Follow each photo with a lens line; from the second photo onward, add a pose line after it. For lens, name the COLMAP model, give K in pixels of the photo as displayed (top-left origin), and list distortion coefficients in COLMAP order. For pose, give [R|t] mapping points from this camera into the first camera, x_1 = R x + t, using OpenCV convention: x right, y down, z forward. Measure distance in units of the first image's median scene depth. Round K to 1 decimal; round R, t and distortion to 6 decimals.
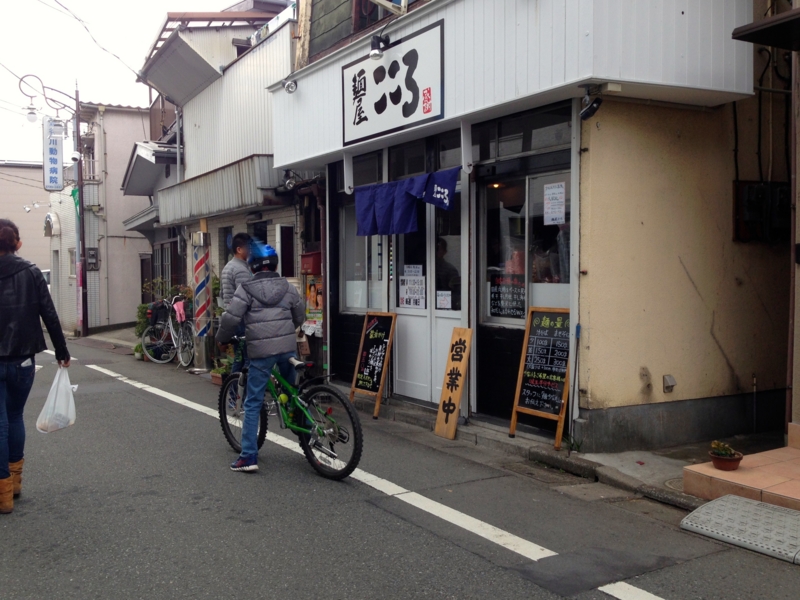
lens RADIAL K [[780.4, 0, 400.5], [0, 780.4, 300.3], [0, 0, 1]] dist [0.035112, 0.000000]
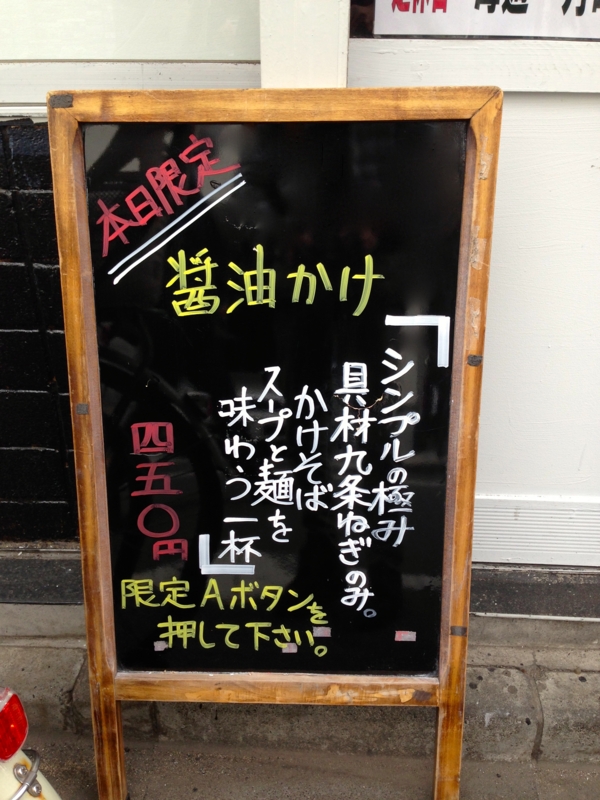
lens RADIAL K [[780.4, 0, 299.9], [0, 780.4, 400.1], [0, 0, 1]] dist [0.035112, 0.000000]
pose [[0.586781, -0.378918, 0.715618, -0.127155], [0.033620, 0.894395, 0.446012, 0.004237], [-0.809047, -0.237652, 0.537553, 0.929977]]
